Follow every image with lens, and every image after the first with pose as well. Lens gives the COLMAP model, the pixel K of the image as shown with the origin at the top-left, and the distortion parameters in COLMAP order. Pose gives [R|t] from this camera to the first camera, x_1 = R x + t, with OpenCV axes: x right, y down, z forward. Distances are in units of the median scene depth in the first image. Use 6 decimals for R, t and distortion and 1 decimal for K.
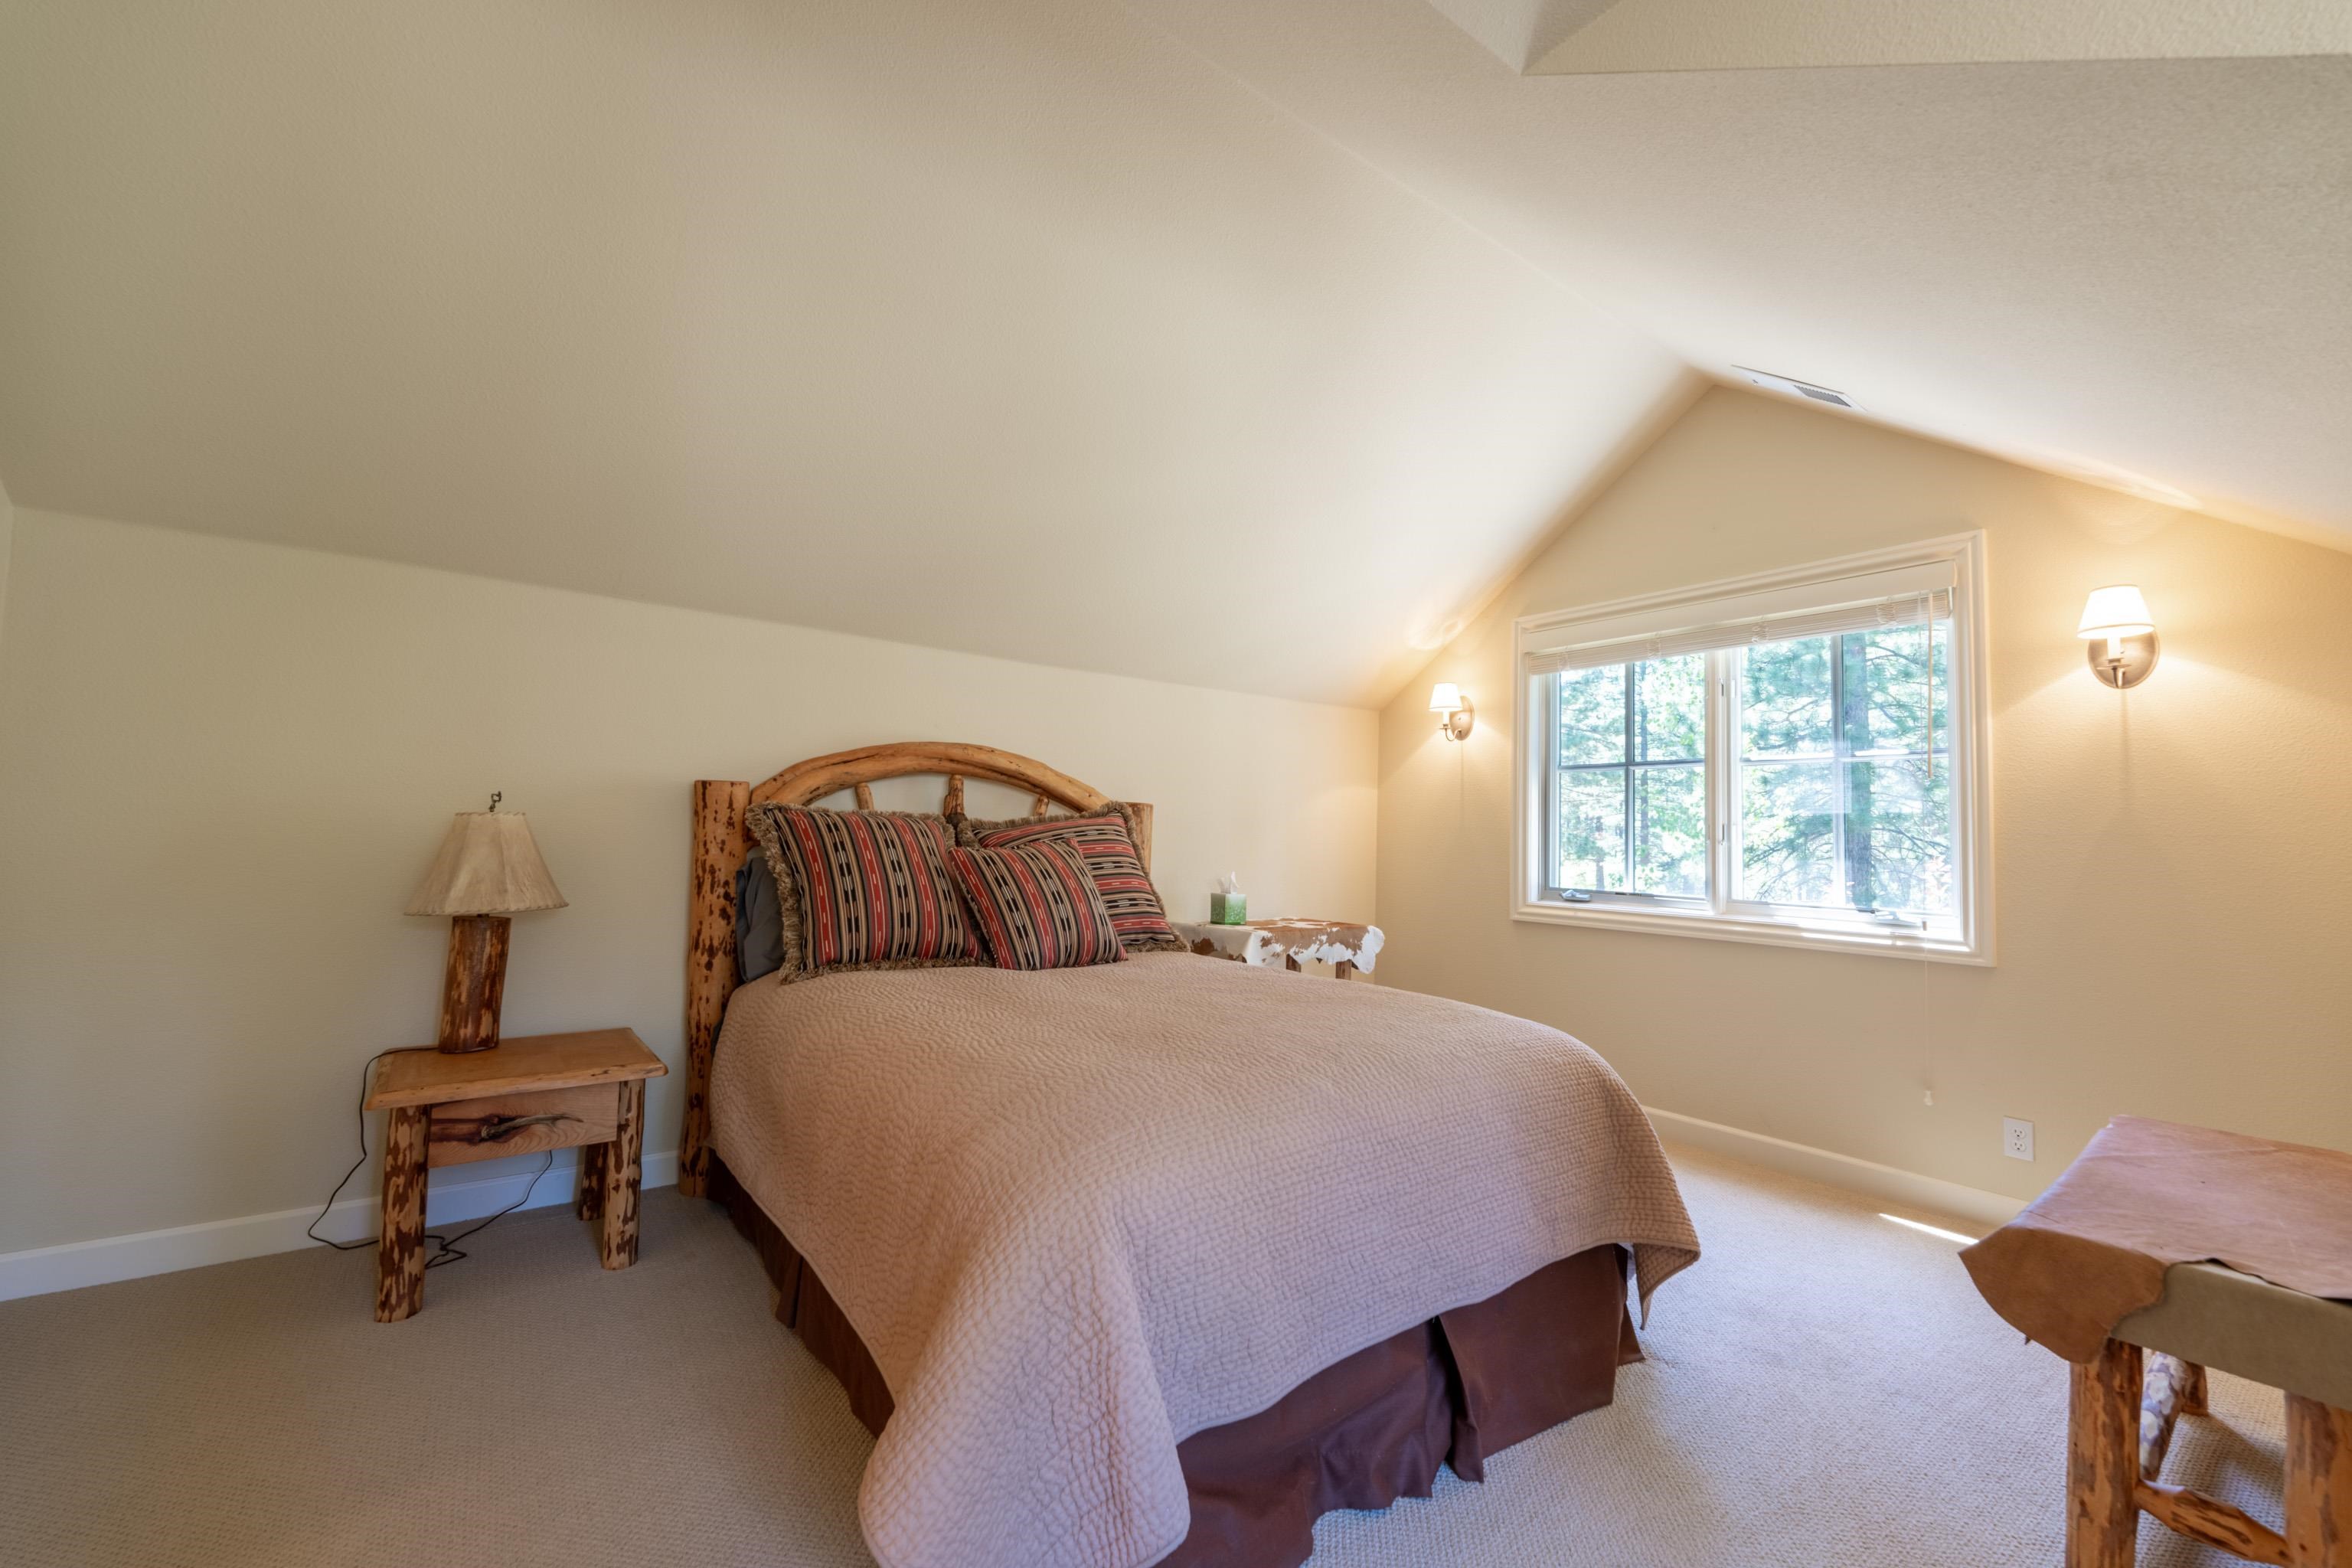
lens RADIAL K [[944.9, 0, 1187.6], [0, 944.9, 786.1], [0, 0, 1]] dist [0.000731, -0.000018]
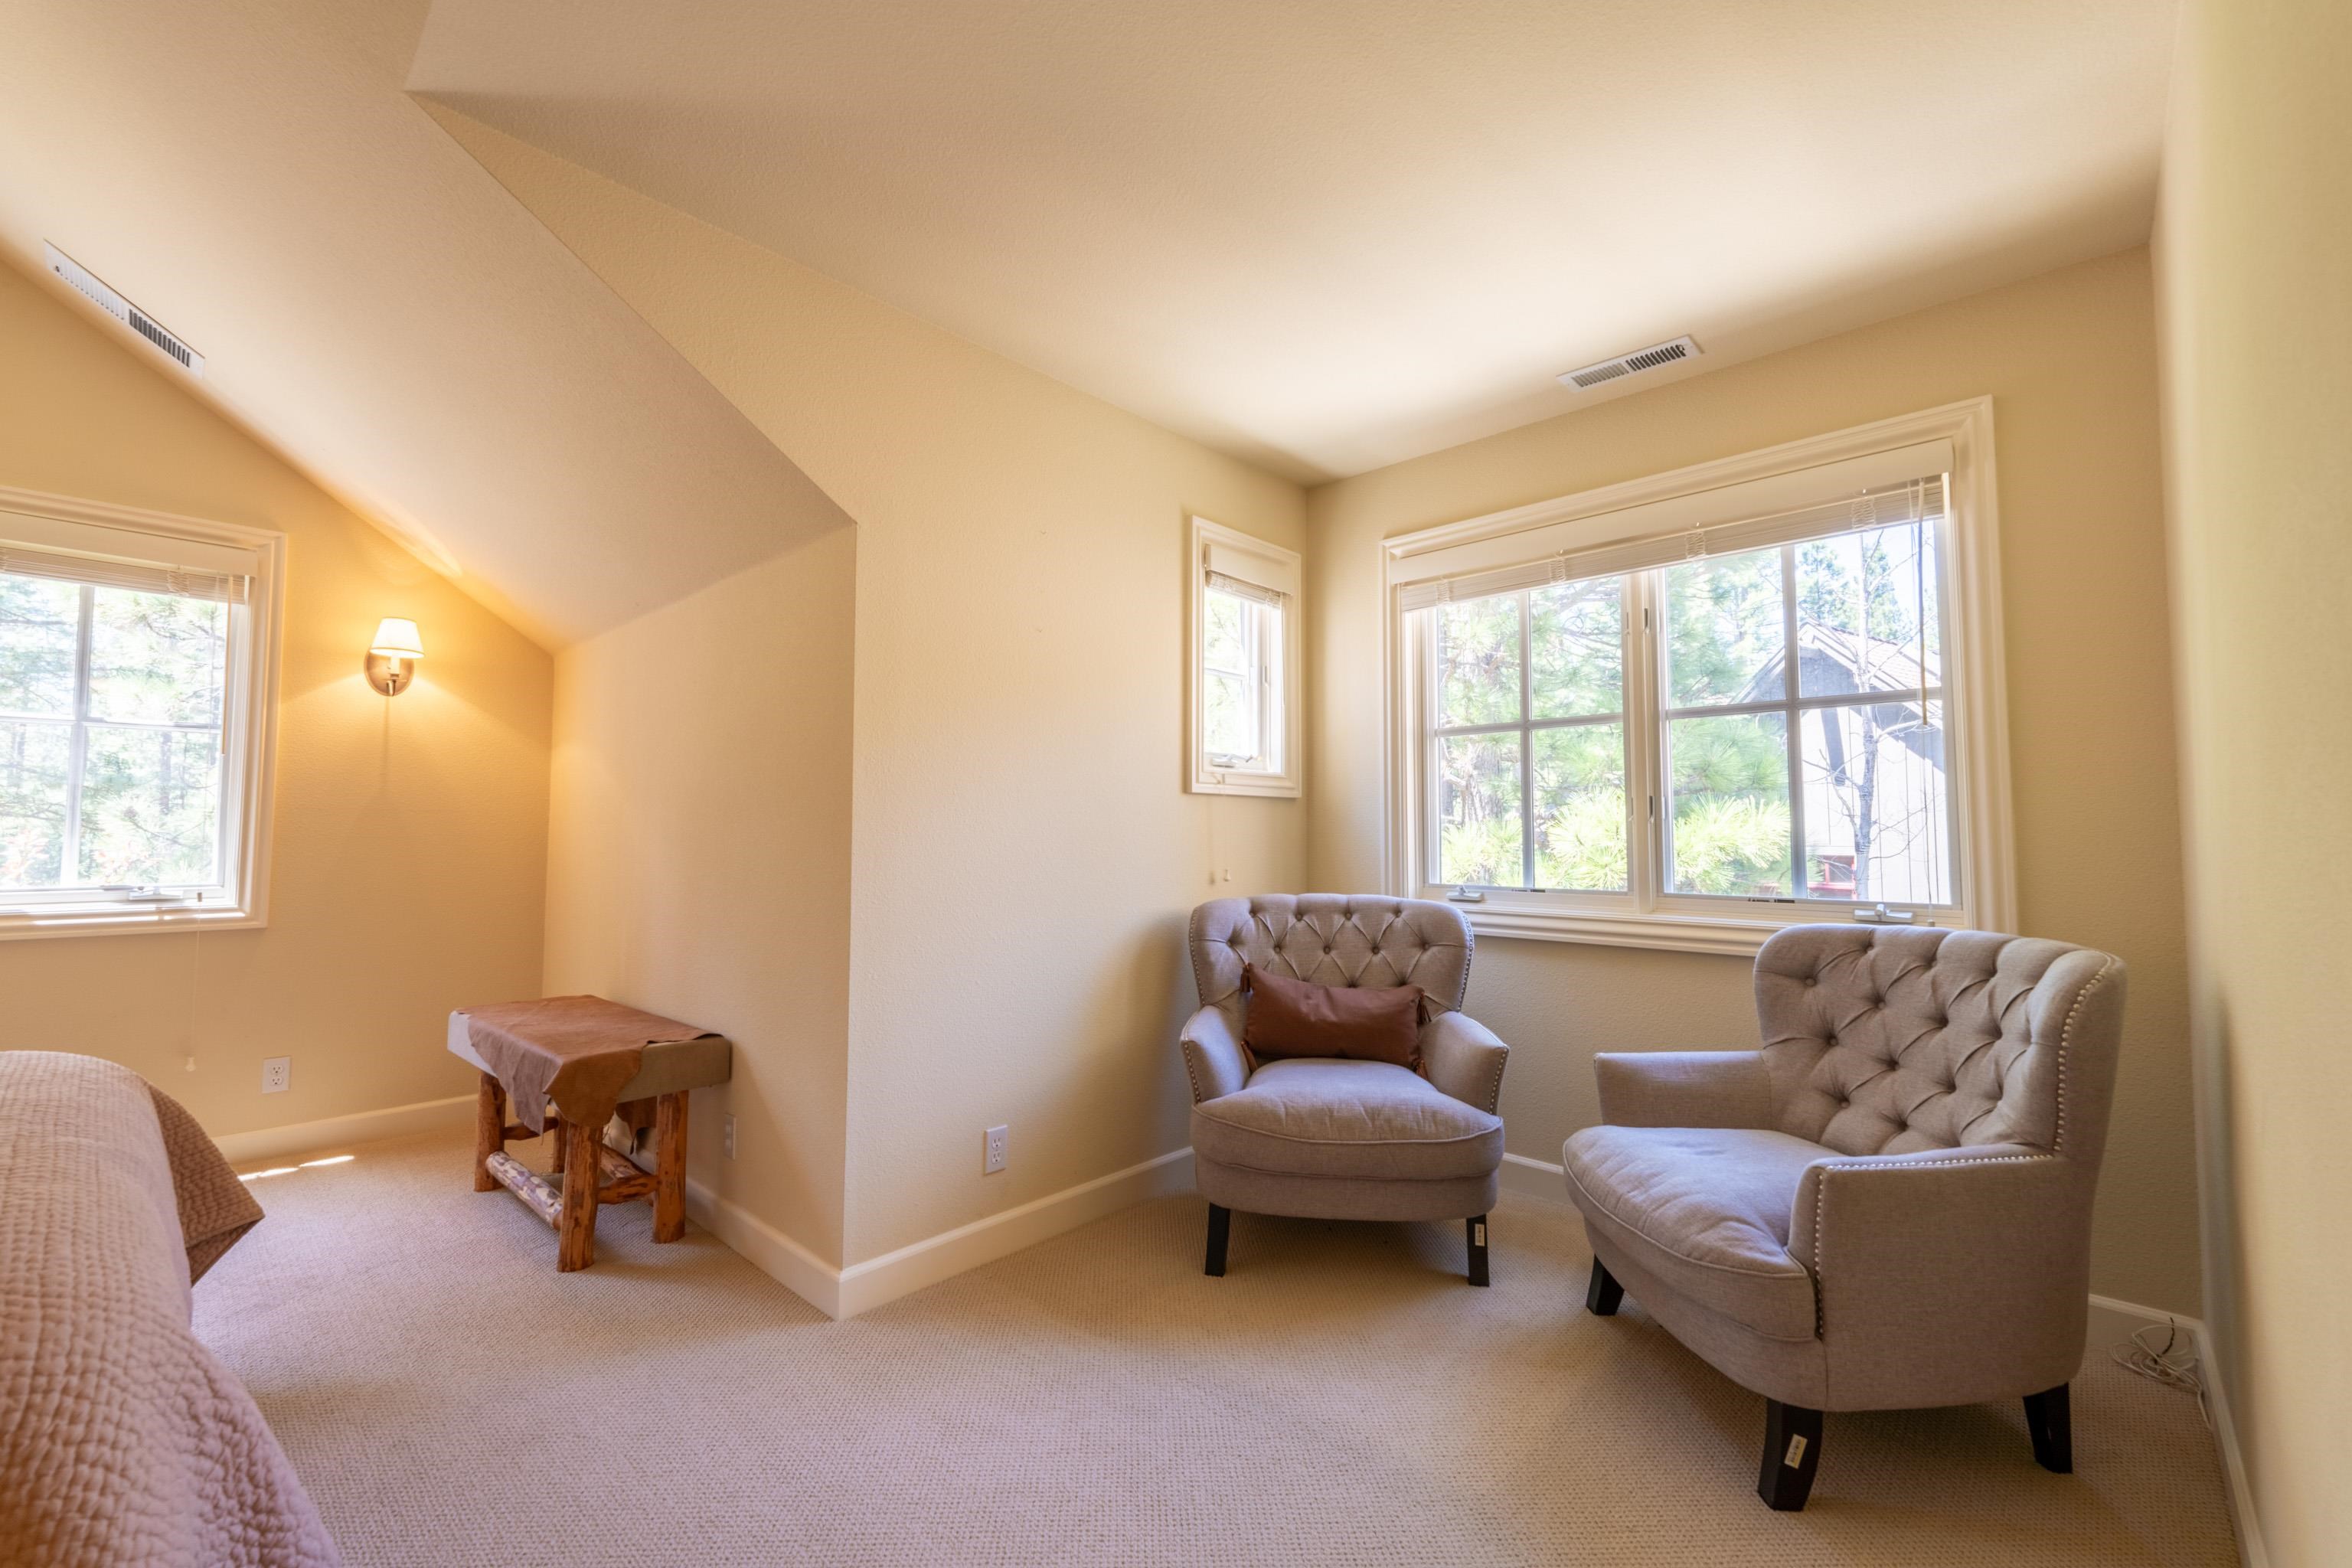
lens RADIAL K [[944.9, 0, 1178.2], [0, 944.9, 779.1], [0, 0, 1]] dist [0.000731, -0.000018]
pose [[-0.191433, 0.032790, 0.980958, -0.447520], [-0.061111, 0.997105, -0.045255, 0.001894], [-0.979601, -0.068611, -0.188875, 0.167726]]
